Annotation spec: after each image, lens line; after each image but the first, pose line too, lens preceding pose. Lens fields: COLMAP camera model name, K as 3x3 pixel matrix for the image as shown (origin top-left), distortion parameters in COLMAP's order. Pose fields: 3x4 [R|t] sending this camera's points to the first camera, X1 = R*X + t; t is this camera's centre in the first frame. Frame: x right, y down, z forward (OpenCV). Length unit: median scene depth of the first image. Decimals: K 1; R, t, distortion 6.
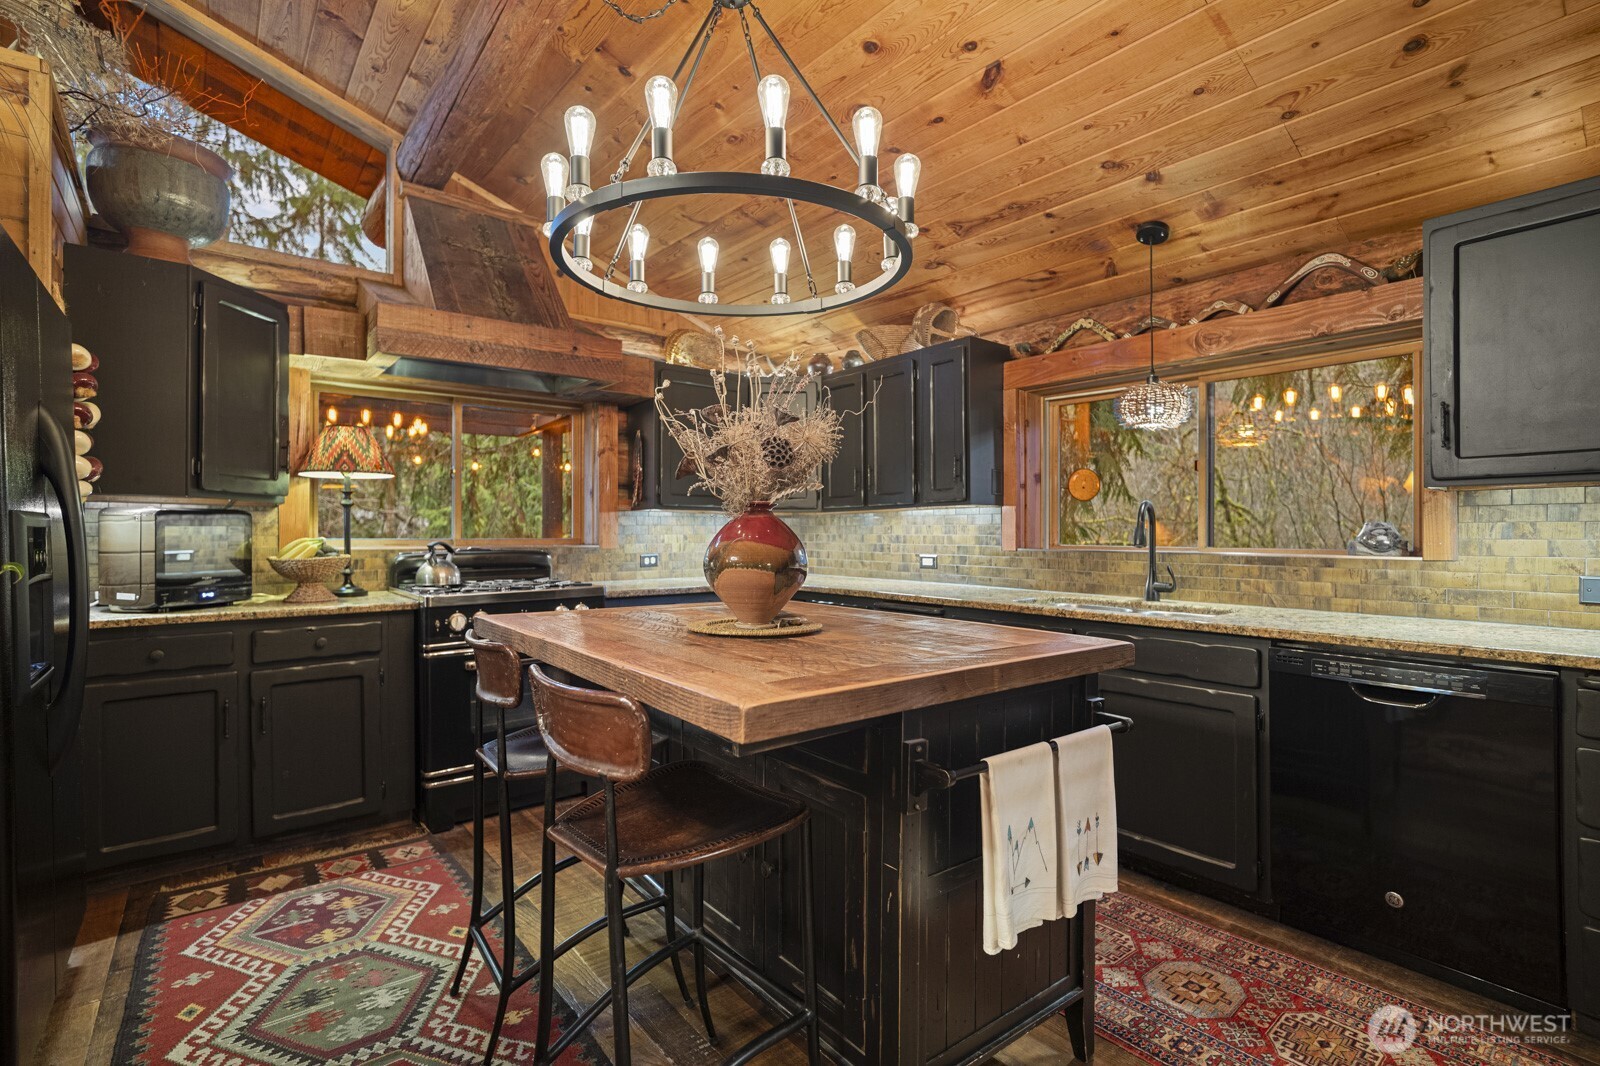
lens RADIAL K [[750.5, 0, 806.7], [0, 750.5, 526.2], [0, 0, 1]] dist [-0.005009, 0.006811]
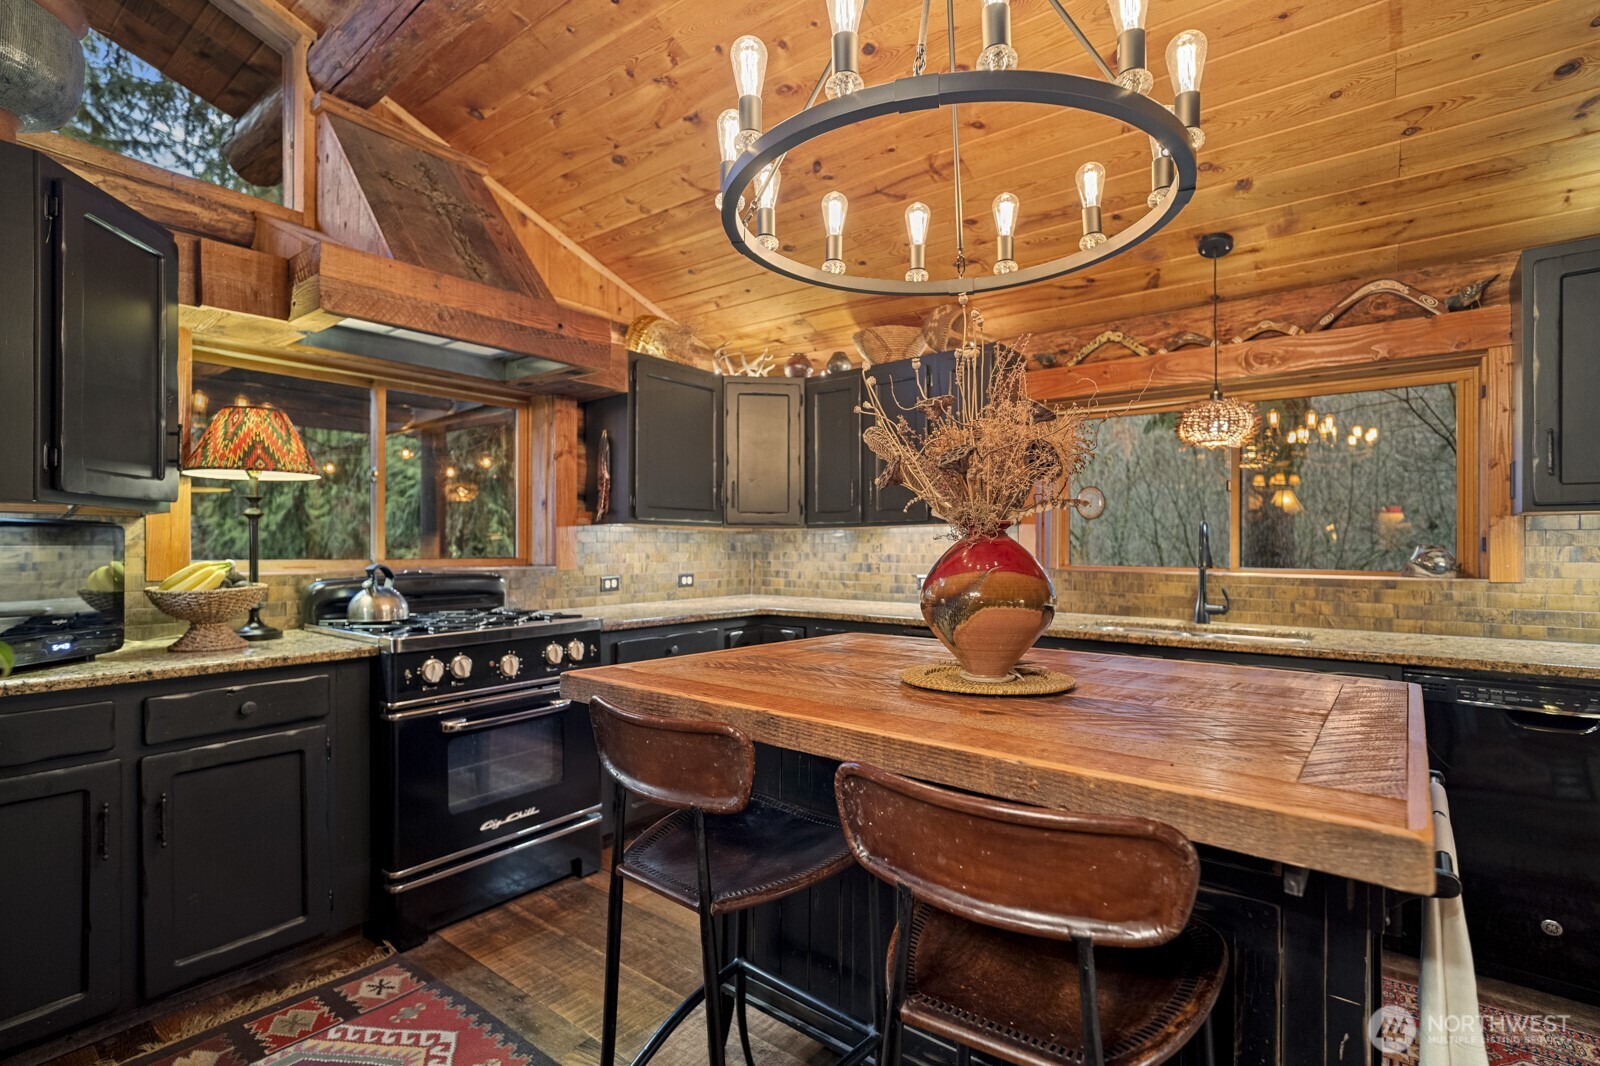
lens RADIAL K [[750.5, 0, 801.4], [0, 750.5, 539.3], [0, 0, 1]] dist [-0.005009, 0.006811]
pose [[0.973907, 0.004435, 0.226903, -0.275692], [-0.004365, 0.999990, -0.000807, -0.007038], [-0.226904, -0.000205, 0.973917, 0.172239]]
